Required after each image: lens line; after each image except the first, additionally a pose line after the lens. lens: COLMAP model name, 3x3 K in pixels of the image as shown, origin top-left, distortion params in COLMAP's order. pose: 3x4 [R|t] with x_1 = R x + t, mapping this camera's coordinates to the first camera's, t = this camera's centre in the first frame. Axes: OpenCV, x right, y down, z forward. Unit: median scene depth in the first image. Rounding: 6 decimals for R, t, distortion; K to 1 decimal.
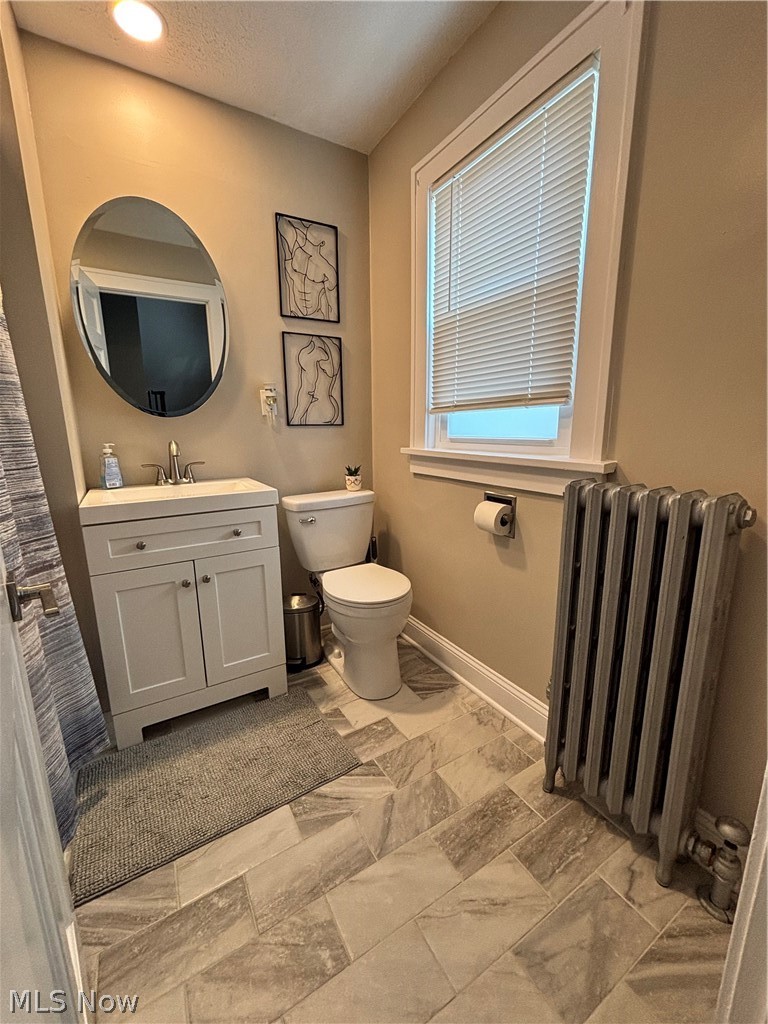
lens RADIAL K [[415.7, 0, 387.3], [0, 415.7, 512.4], [0, 0, 1]] dist [-0.001482, 0.000446]
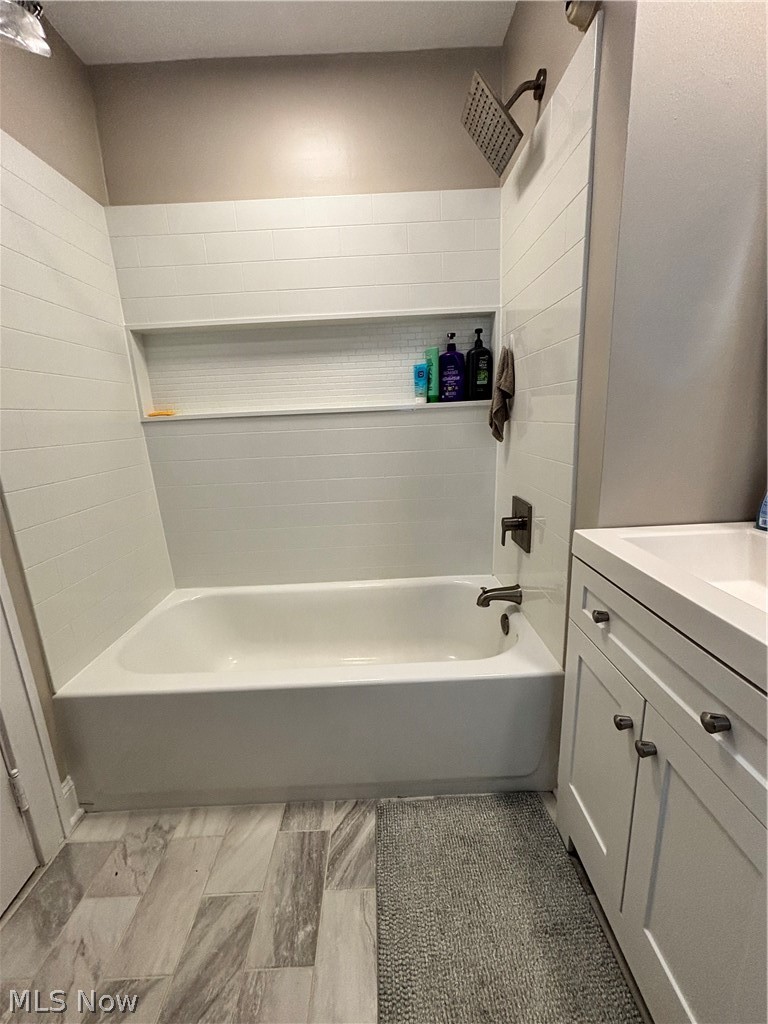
lens RADIAL K [[415.7, 0, 384.2], [0, 415.7, 505.4], [0, 0, 1]] dist [-0.001482, 0.000446]
pose [[-0.501314, 0.223966, -0.835777, 0.045145], [-0.121730, 0.938058, 0.324390, -0.167013], [0.856660, 0.264360, -0.442998, 0.645815]]
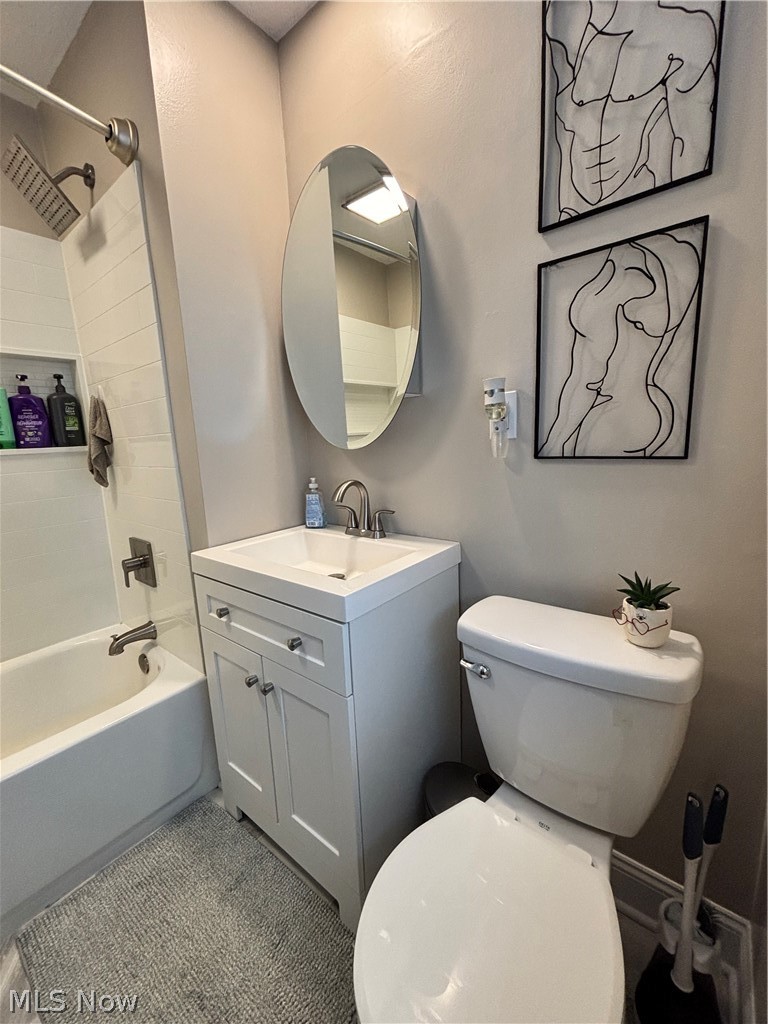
lens RADIAL K [[415.7, 0, 387.0], [0, 415.7, 513.0], [0, 0, 1]] dist [-0.001482, 0.000446]
pose [[0.348157, 0.170926, -0.921722, 0.169178], [-0.148965, 0.980831, 0.125619, -0.181673], [0.925525, 0.093569, 0.366945, 0.664144]]
